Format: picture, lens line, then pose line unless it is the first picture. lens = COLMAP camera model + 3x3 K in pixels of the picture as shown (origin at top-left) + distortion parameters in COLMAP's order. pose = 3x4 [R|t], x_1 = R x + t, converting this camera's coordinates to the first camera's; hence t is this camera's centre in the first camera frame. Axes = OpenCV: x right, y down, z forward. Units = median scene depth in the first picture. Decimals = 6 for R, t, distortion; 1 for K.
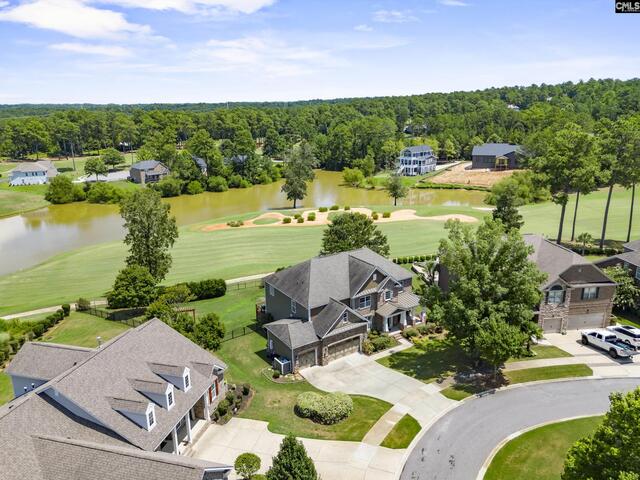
lens RADIAL K [[472.3, 0, 320.0], [0, 472.3, 240.0], [0, 0, 1]] dist [0.081533, -0.082698]
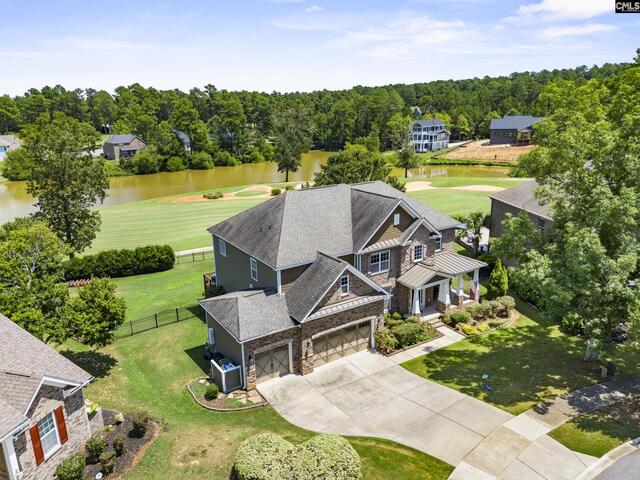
lens RADIAL K [[472.3, 0, 320.0], [0, 472.3, 240.0], [0, 0, 1]] dist [0.081533, -0.082698]
pose [[0.999992, -0.000803, -0.003894, 0.024630], [0.000806, 0.999999, 0.000659, 0.101401], [0.003894, -0.000662, 0.999992, 0.417159]]
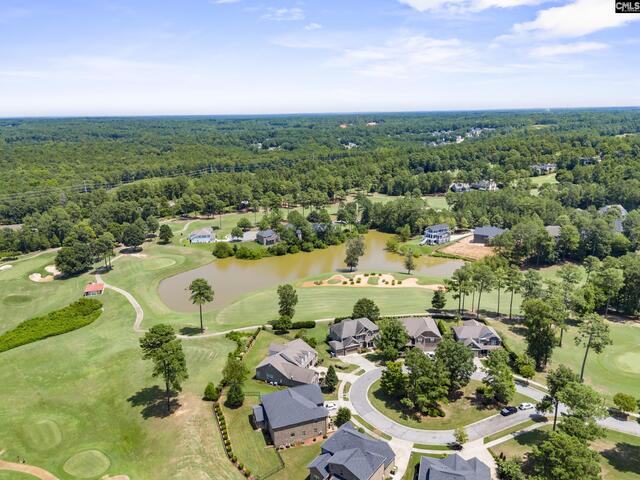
lens RADIAL K [[472.3, 0, 320.0], [0, 472.3, 240.0], [0, 0, 1]] dist [0.081533, -0.082698]
pose [[0.986285, 0.047254, -0.158141, 0.291440], [-0.048522, 0.998813, -0.004164, -0.479841], [0.157756, 0.011780, 0.987408, -2.127163]]
